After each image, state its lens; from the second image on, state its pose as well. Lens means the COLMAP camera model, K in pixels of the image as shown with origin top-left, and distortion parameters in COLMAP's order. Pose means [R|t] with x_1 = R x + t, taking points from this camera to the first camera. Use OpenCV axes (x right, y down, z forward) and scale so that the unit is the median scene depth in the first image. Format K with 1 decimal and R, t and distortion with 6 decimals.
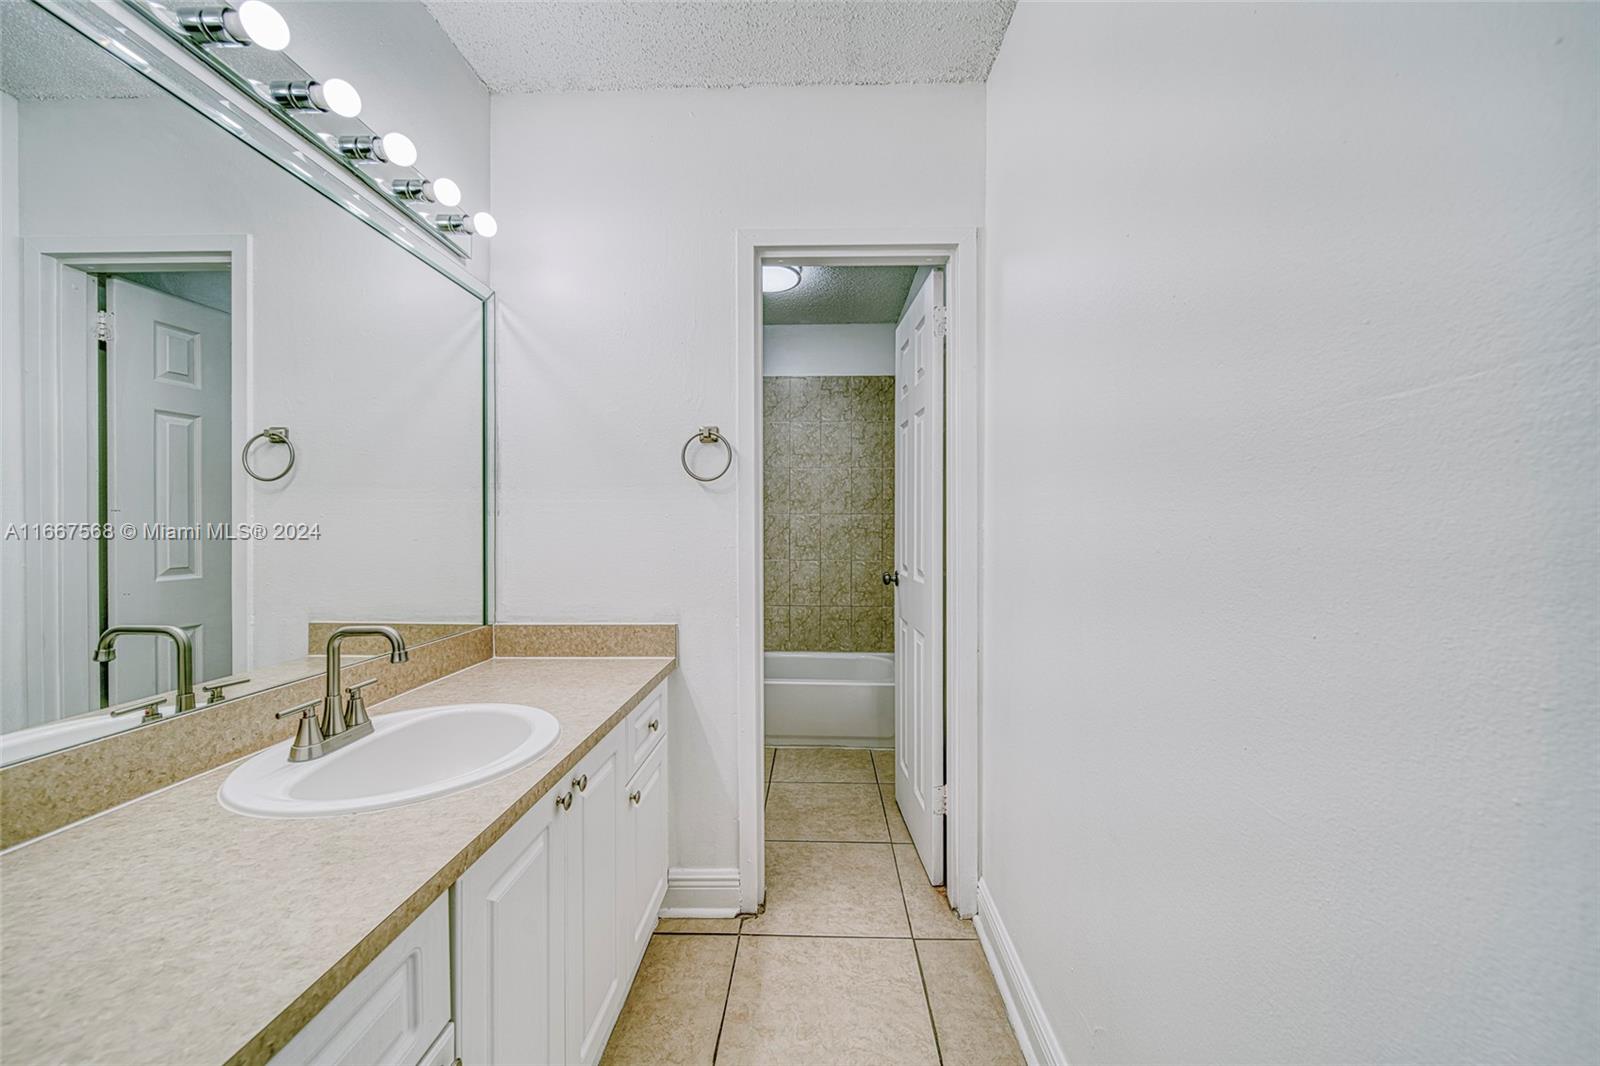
lens RADIAL K [[576.4, 0, 806.2], [0, 576.4, 528.9], [0, 0, 1]] dist [-0.000988, -0.000385]
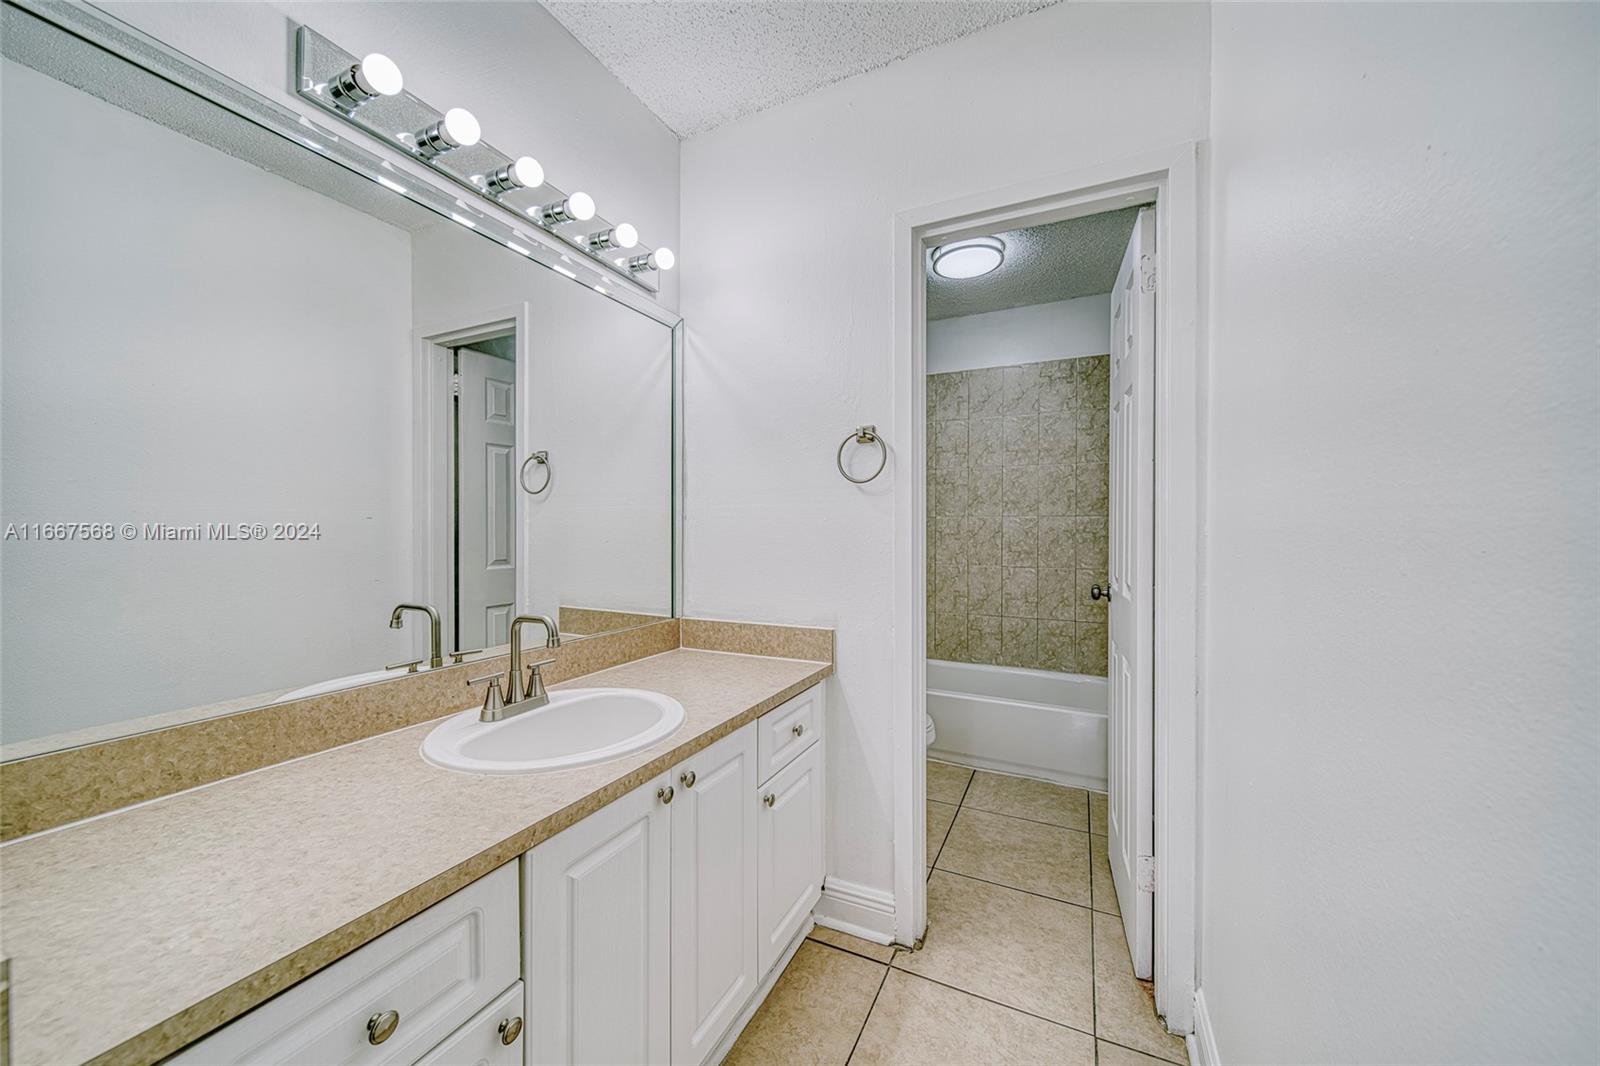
lens RADIAL K [[575.1, 0, 800.0], [0, 575.1, 533.0], [0, 0, 1]] dist [-0.000212, -0.000222]
pose [[0.914128, 0.004177, -0.405404, 0.118414], [-0.003442, 0.999991, 0.002543, -0.001763], [0.405411, -0.000930, 0.914134, 0.080141]]
